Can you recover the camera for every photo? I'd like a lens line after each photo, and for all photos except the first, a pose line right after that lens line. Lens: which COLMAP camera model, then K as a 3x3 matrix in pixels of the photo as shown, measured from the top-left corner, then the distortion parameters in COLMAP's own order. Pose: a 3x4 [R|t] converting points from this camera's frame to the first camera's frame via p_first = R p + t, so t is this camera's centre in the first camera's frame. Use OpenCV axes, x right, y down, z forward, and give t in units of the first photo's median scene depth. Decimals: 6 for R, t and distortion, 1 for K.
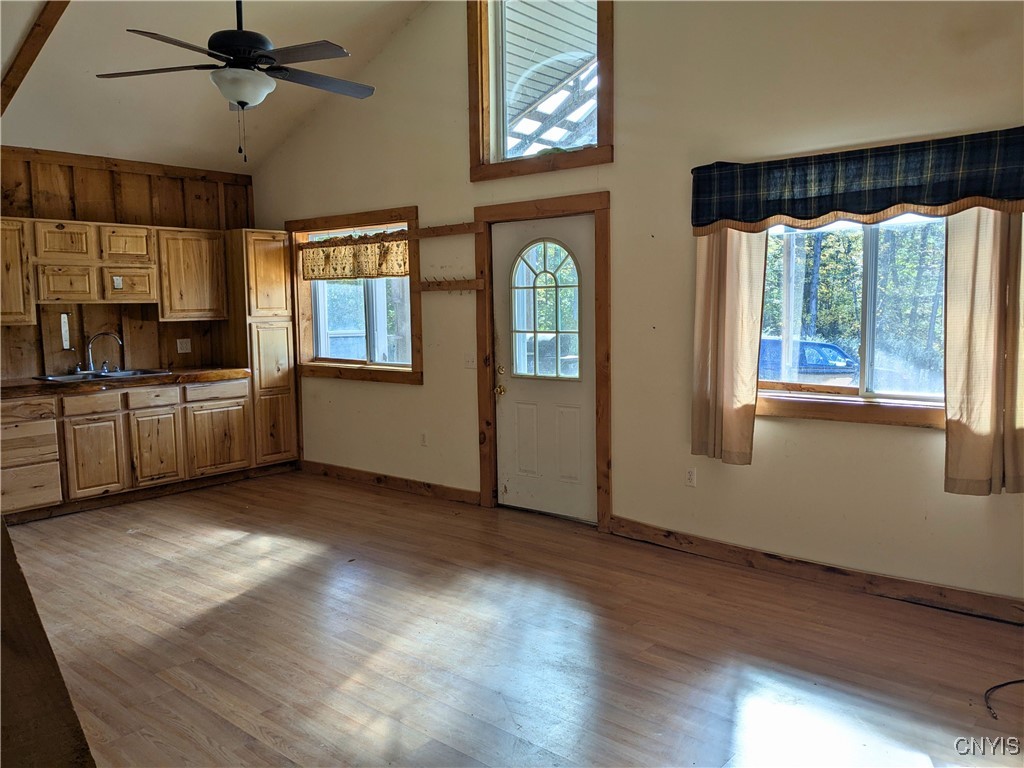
lens RADIAL K [[790.3, 0, 512.0], [0, 790.3, 384.0], [0, 0, 1]] dist [-0.008063, -0.006227]
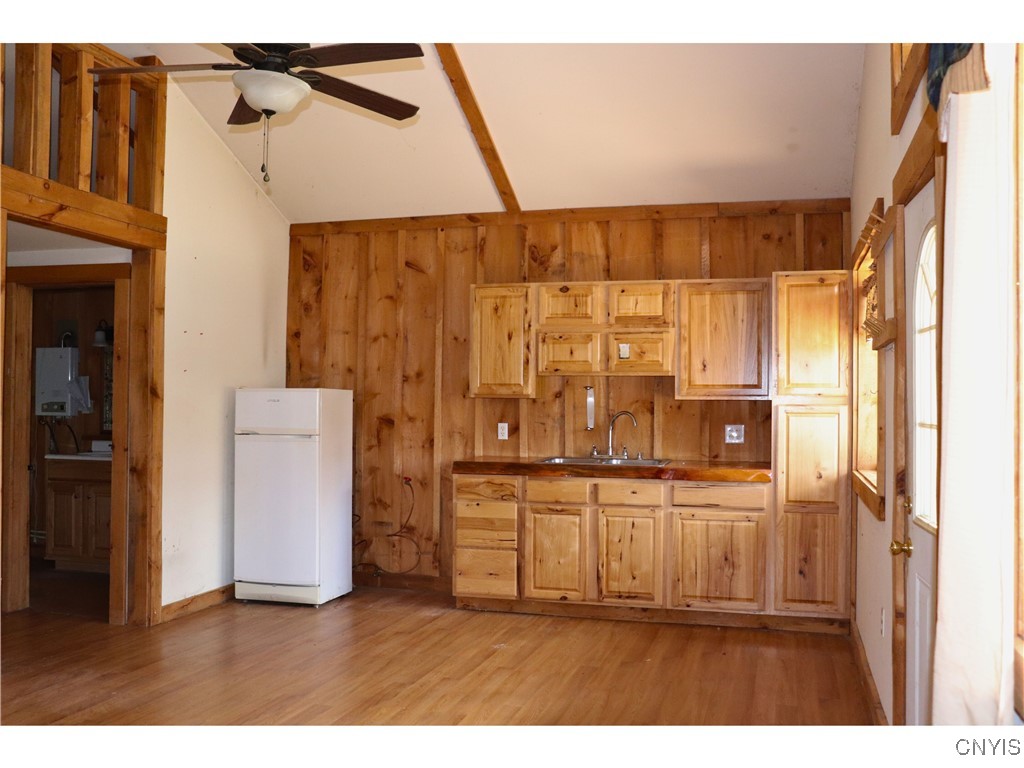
lens RADIAL K [[949.1, 0, 512.0], [0, 949.1, 384.0], [0, 0, 1]] dist [-0.133177, -0.000774]
pose [[0.409177, 0.000650, -0.912455, 0.348140], [-0.107947, 0.993012, -0.047700, -0.033129], [0.906047, 0.118014, 0.406387, 0.480874]]
